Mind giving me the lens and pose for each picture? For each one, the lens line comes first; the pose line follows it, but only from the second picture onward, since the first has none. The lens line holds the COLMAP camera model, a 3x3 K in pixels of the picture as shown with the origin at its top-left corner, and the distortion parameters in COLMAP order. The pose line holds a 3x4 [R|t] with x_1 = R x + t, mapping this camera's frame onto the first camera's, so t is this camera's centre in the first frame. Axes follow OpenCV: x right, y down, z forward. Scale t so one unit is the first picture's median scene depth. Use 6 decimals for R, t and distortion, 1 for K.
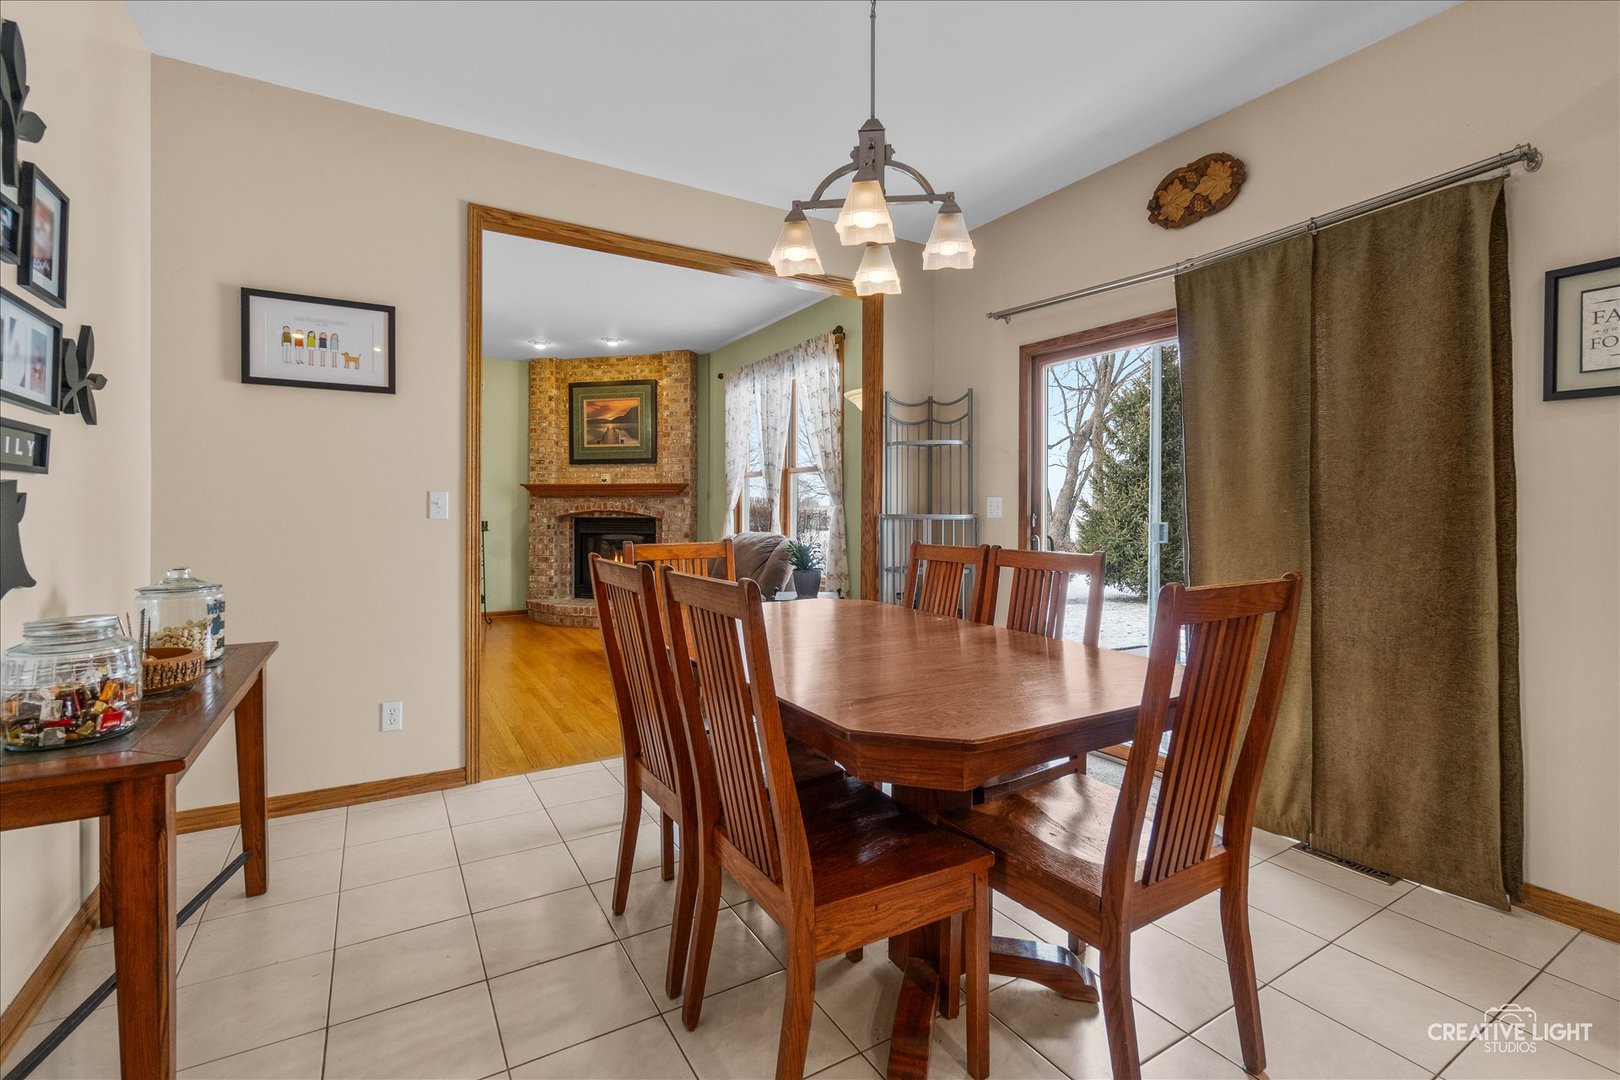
lens RADIAL K [[725.1, 0, 816.1], [0, 725.1, 506.6], [0, 0, 1]] dist [-0.003883, 0.000334]
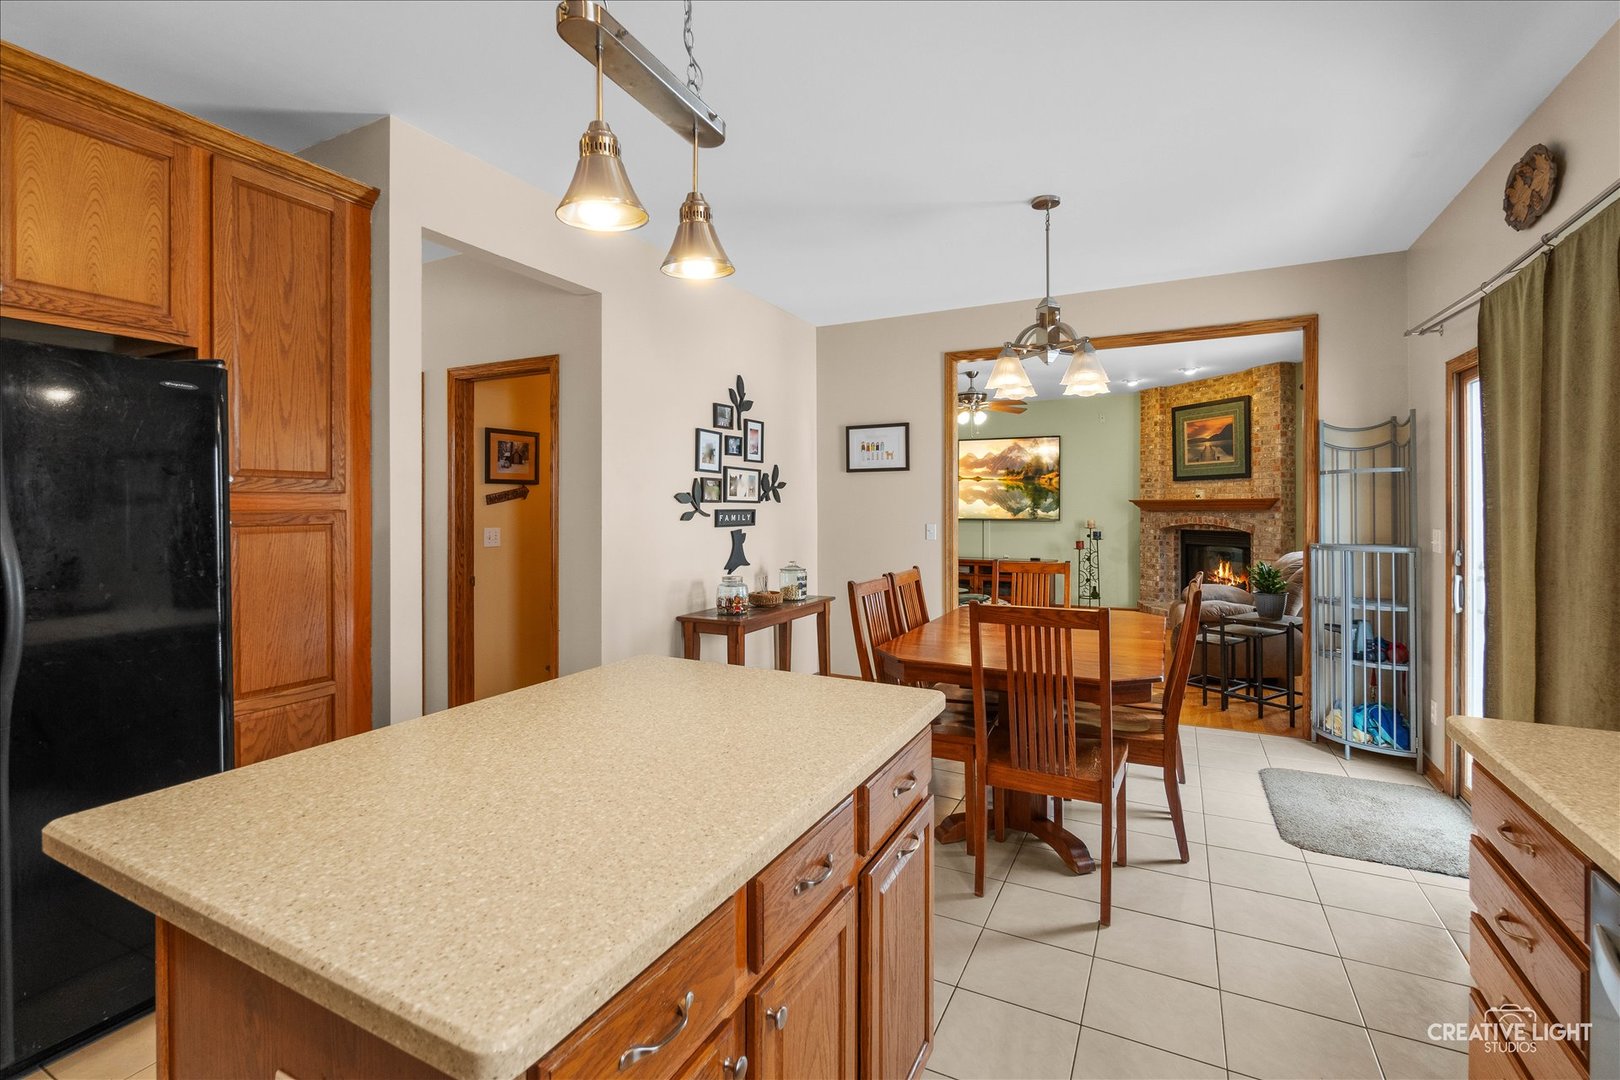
lens RADIAL K [[725.1, 0, 789.5], [0, 725.1, 511.1], [0, 0, 1]] dist [-0.003883, 0.000334]
pose [[0.526412, -0.001945, -0.850228, 0.303821], [0.009722, 0.999946, 0.003732, -0.024065], [0.850174, -0.010230, 0.526402, -0.079434]]
